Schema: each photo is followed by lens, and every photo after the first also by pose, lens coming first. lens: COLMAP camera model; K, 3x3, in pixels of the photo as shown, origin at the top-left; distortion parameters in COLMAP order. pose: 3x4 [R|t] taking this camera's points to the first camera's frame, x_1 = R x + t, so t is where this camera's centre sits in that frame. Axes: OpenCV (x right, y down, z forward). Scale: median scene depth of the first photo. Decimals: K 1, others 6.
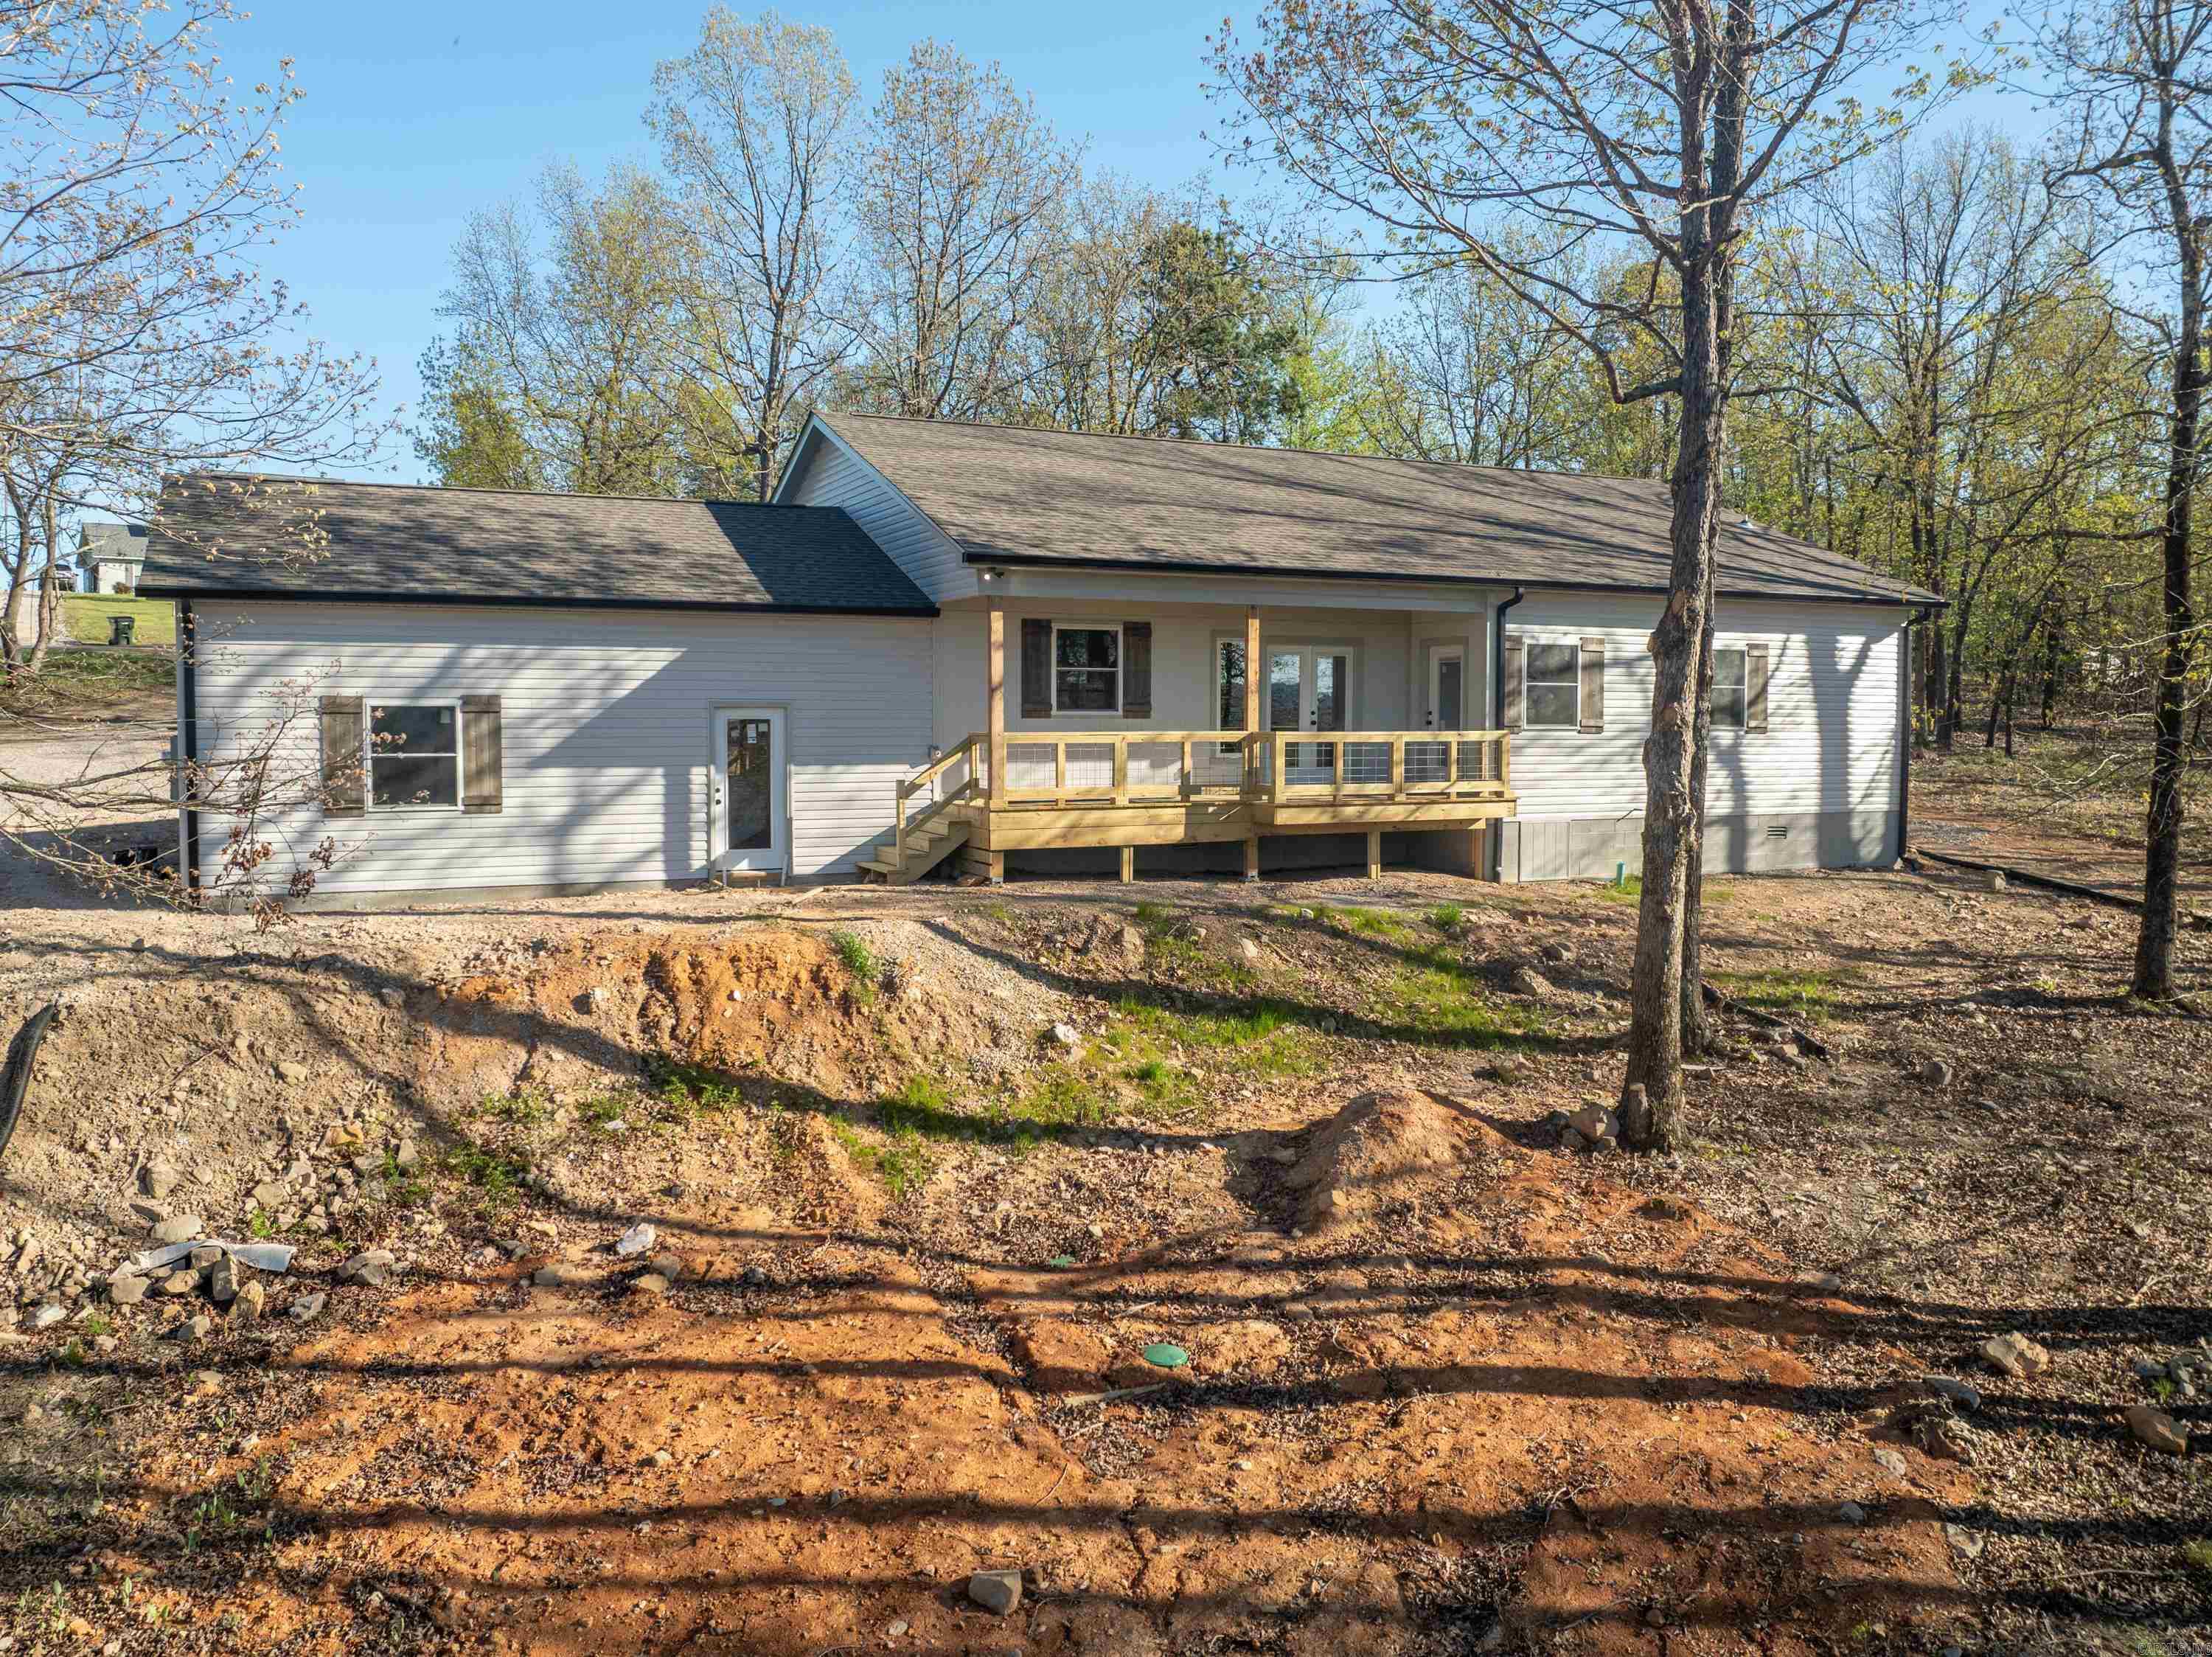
lens RADIAL K [[1546.4, 0, 1105.8], [0, 1546.4, 826.5], [0, 0, 1]] dist [0.002859, 0.000743]
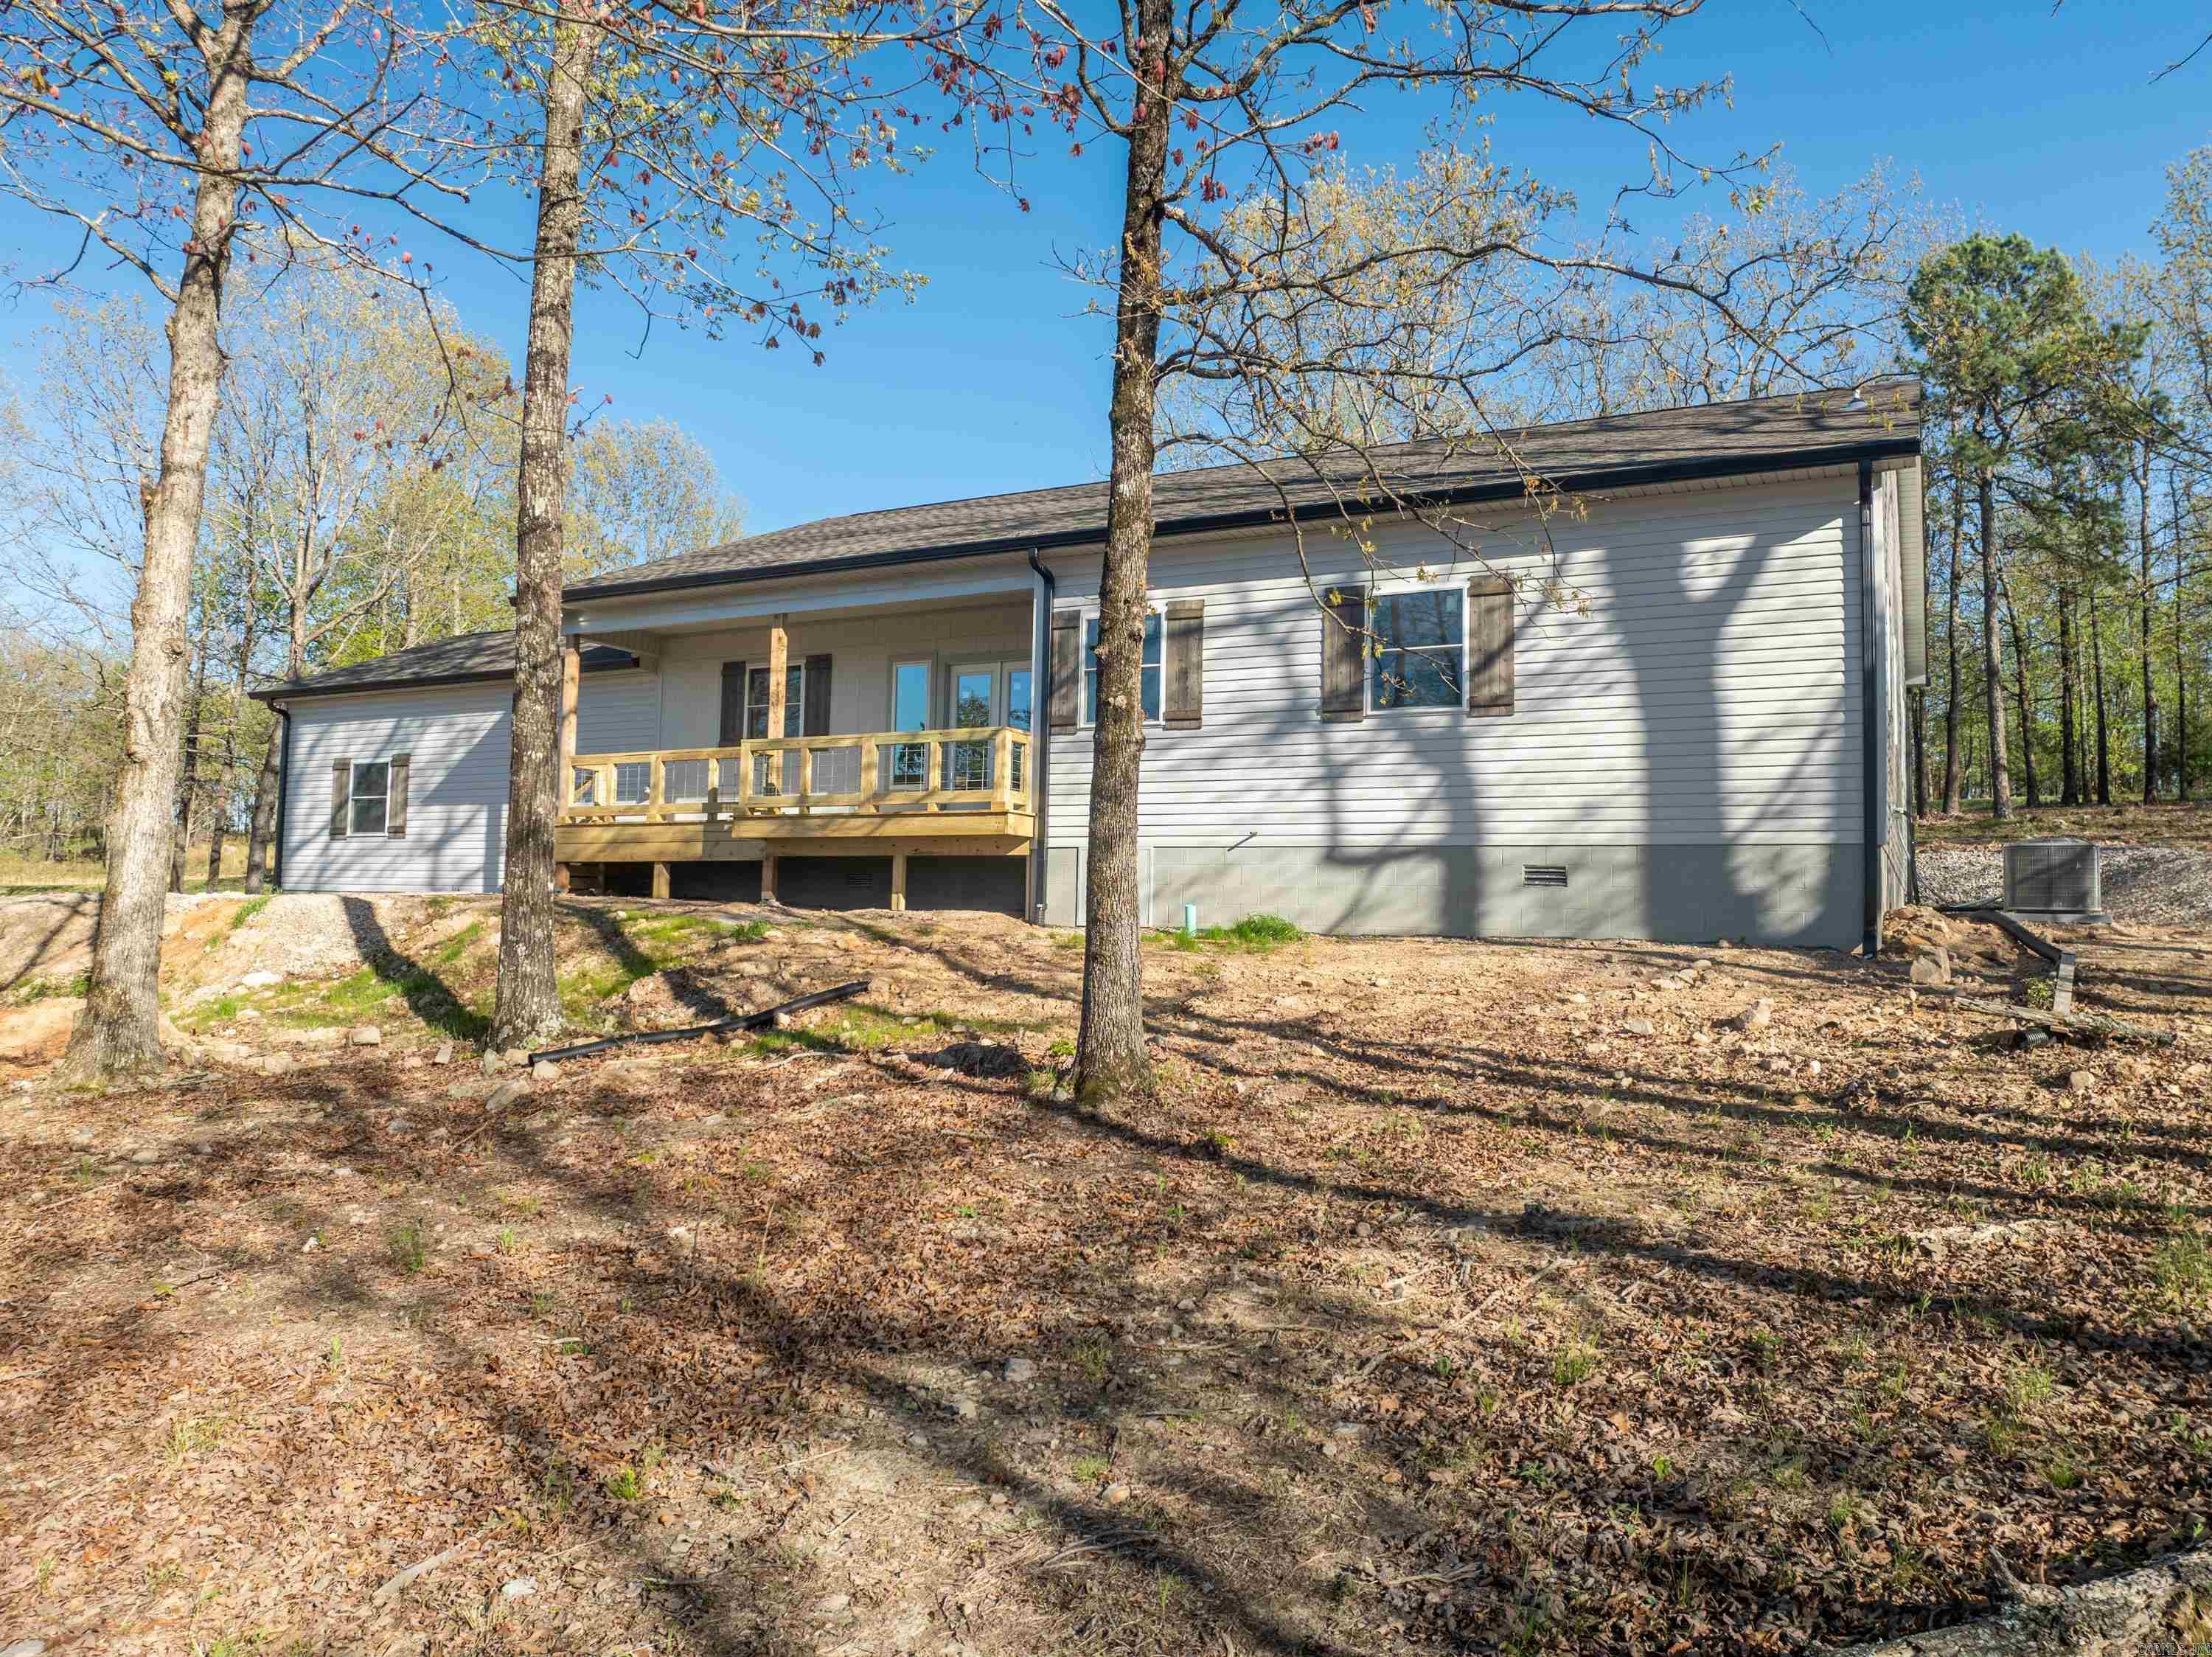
lens RADIAL K [[1546.4, 0, 1105.8], [0, 1546.4, 826.5], [0, 0, 1]] dist [0.002859, 0.000743]
pose [[0.622103, -0.038822, -0.781972, 0.932001], [-0.072162, 0.991675, -0.106642, 0.072142], [0.779602, 0.122771, 0.614123, 0.572568]]
